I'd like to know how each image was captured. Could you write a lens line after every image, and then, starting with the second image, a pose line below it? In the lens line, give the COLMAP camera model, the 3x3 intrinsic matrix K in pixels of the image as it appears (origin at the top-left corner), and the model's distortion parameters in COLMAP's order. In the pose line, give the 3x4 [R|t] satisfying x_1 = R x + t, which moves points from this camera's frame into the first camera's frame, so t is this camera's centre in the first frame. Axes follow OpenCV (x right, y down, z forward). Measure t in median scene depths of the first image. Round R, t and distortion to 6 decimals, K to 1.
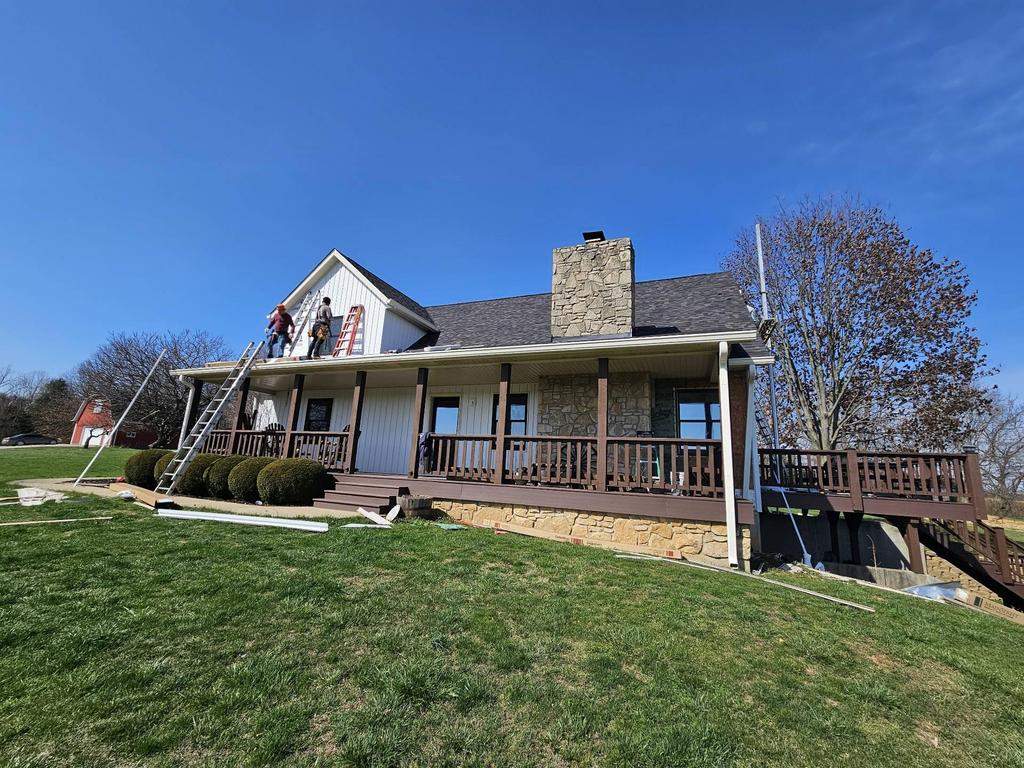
lens RADIAL K [[415.7, 0, 512.0], [0, 415.7, 384.0], [0, 0, 1]] dist [-0.002854, -0.000151]
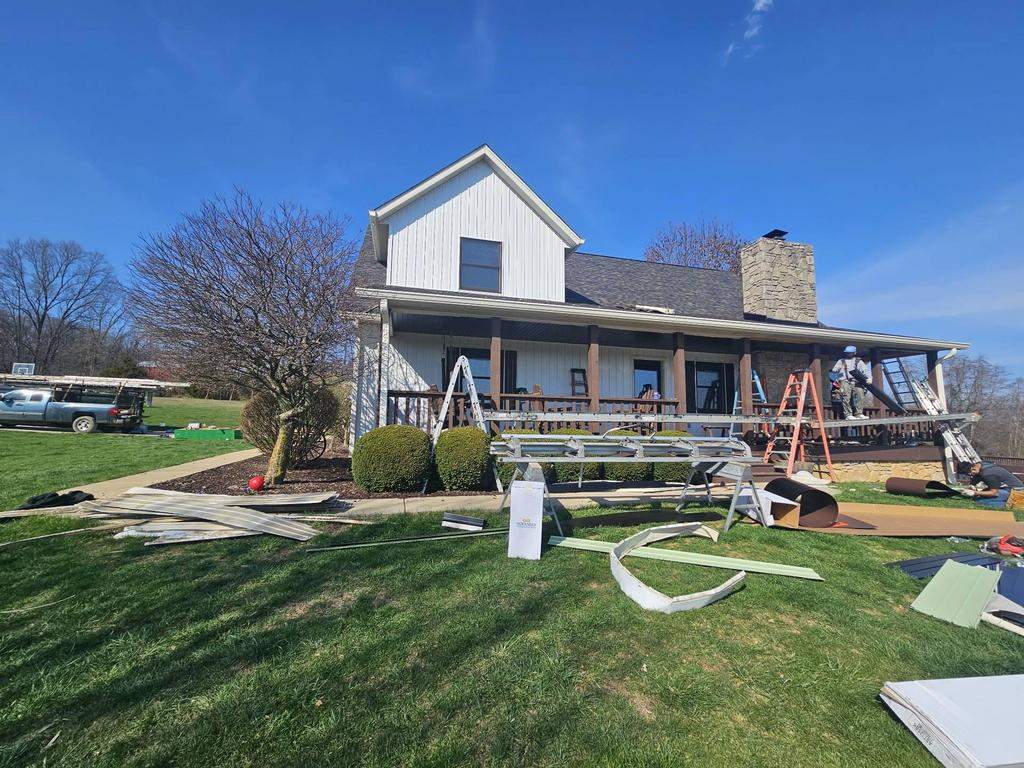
lens RADIAL K [[415.7, 0, 512.0], [0, 415.7, 384.0], [0, 0, 1]] dist [-0.002854, -0.000151]
pose [[0.801209, 0.018862, 0.598087, -1.175625], [-0.094924, 0.990853, 0.095913, 0.027539], [-0.590808, -0.133619, 0.795671, 0.477438]]
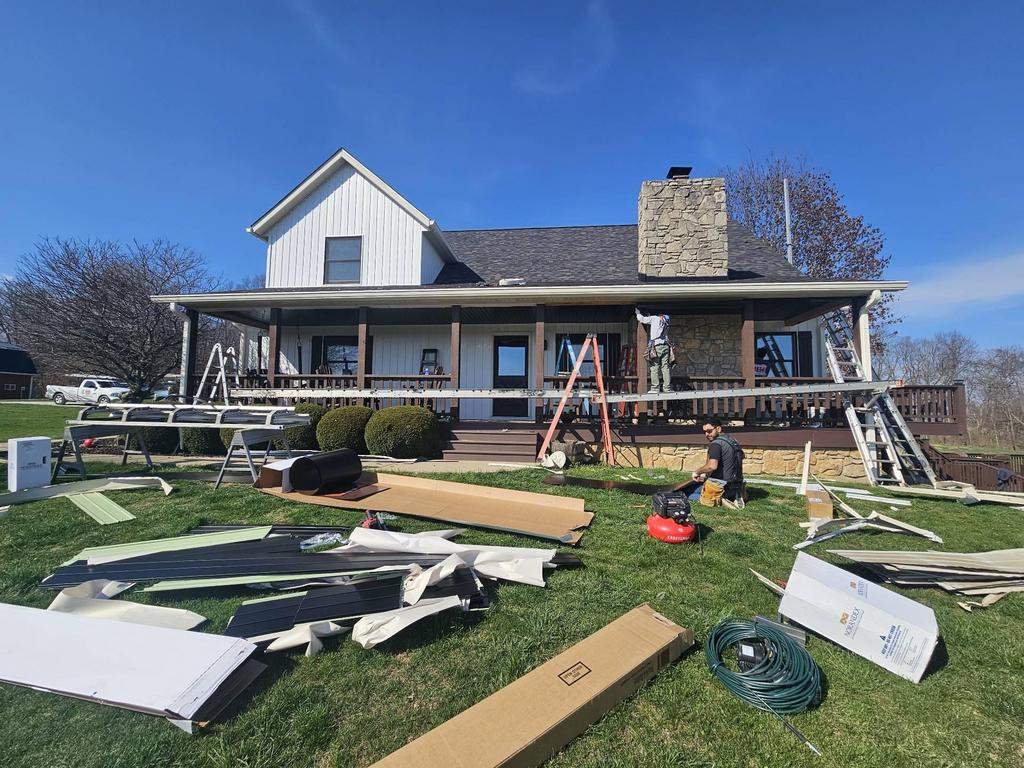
lens RADIAL K [[415.7, 0, 512.0], [0, 415.7, 384.0], [0, 0, 1]] dist [-0.002854, -0.000151]
pose [[0.962026, -0.019410, 0.272266, -0.485158], [-0.020616, 0.989452, 0.143385, 0.005102], [-0.272178, -0.143553, 0.951479, 0.117184]]
